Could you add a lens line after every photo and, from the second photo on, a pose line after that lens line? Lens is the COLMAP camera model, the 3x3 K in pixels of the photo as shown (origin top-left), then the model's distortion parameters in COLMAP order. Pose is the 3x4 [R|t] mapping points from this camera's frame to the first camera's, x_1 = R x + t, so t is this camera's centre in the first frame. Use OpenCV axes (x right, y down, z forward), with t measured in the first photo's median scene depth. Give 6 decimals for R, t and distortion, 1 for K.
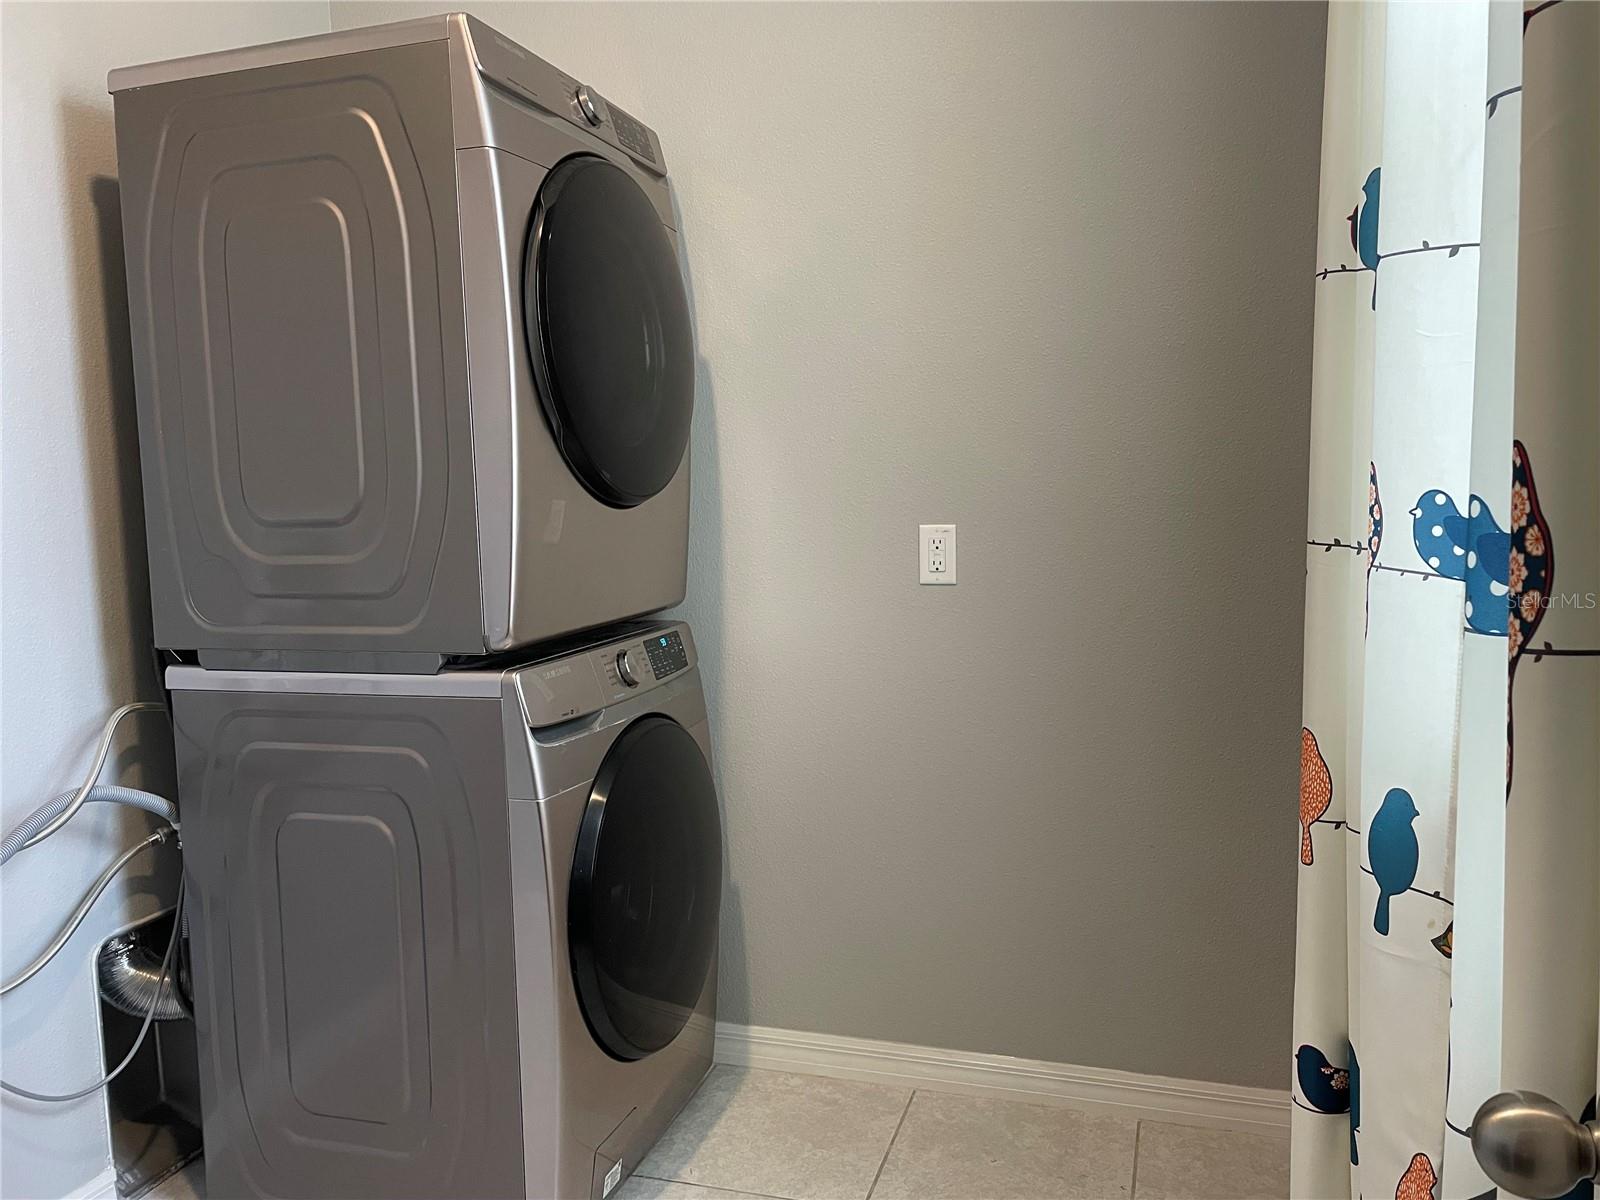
lens RADIAL K [[1206.9, 0, 801.7], [0, 1206.9, 602.2], [0, 0, 1]] dist [0.040530, -0.048623]
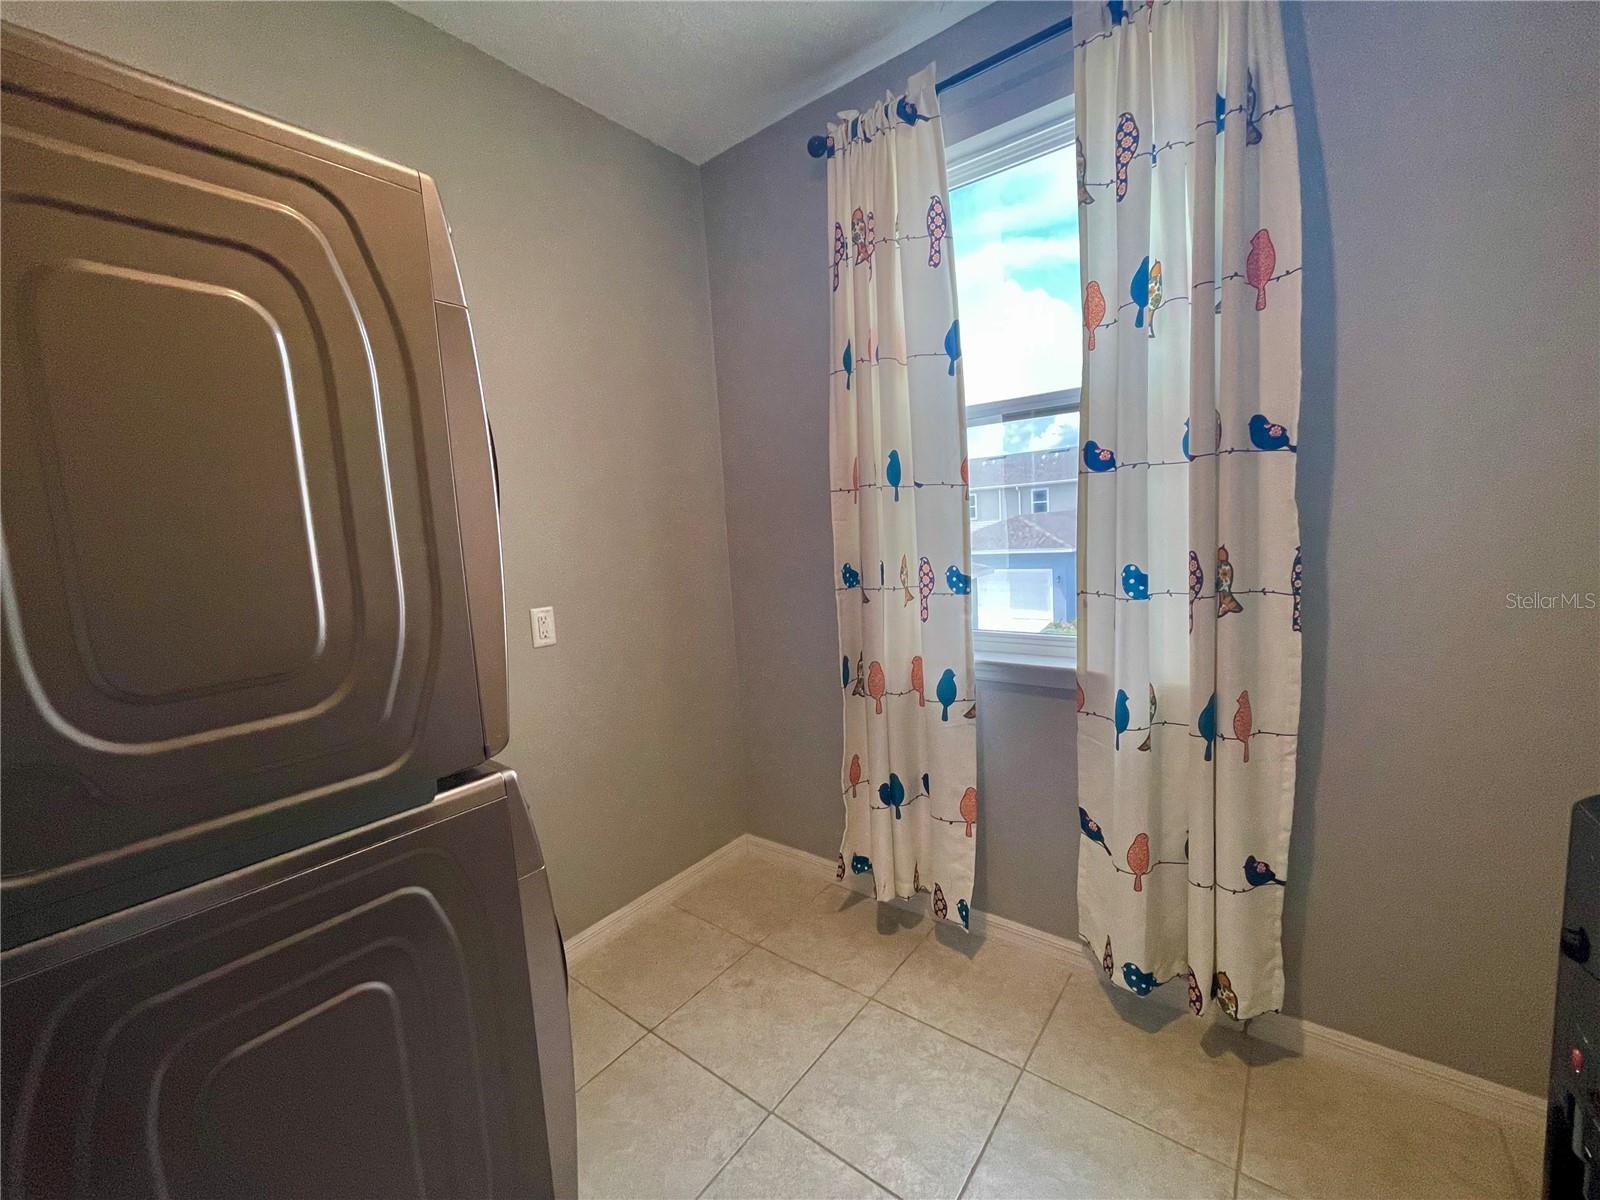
lens RADIAL K [[646.6, 0, 802.3], [0, 646.6, 594.9], [0, 0, 1]] dist [0.000013, -0.001472]
pose [[0.341340, -0.094658, 0.935162, -0.682573], [0.138847, 0.989079, 0.049435, -0.094053], [-0.929628, 0.112970, 0.350755, 0.497822]]
